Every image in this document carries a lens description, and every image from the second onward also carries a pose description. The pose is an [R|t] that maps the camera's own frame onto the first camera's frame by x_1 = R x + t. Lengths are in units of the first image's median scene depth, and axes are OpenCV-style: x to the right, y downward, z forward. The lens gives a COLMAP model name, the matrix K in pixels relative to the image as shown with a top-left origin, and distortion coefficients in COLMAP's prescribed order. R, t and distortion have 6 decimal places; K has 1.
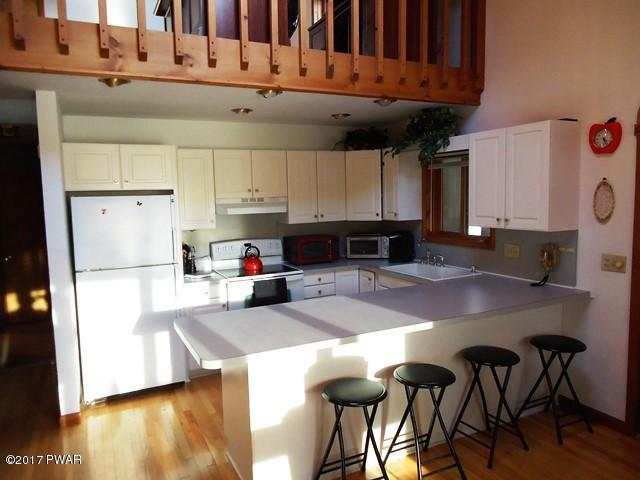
lens RADIAL K [[465.6, 0, 322.6], [0, 465.6, 238.8], [0, 0, 1]] dist [-0.007470, -0.004211]
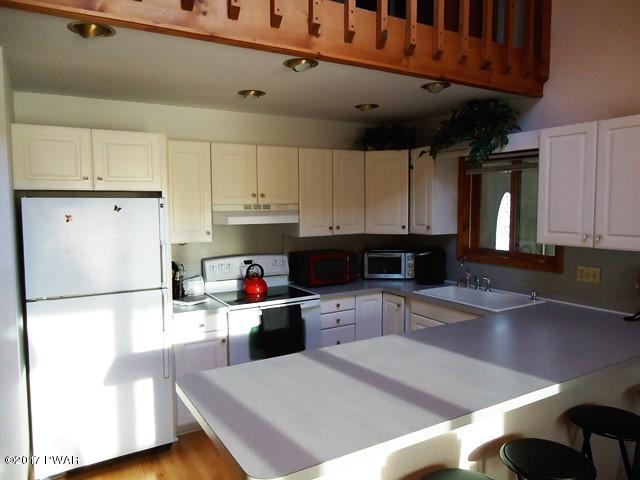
lens RADIAL K [[465.6, 0, 322.6], [0, 465.6, 238.8], [0, 0, 1]] dist [-0.007470, -0.004211]
pose [[0.996950, 0.012251, 0.077081, -0.112037], [-0.010549, 0.999692, -0.022451, -0.012676], [-0.077332, 0.021570, 0.996772, 0.212201]]
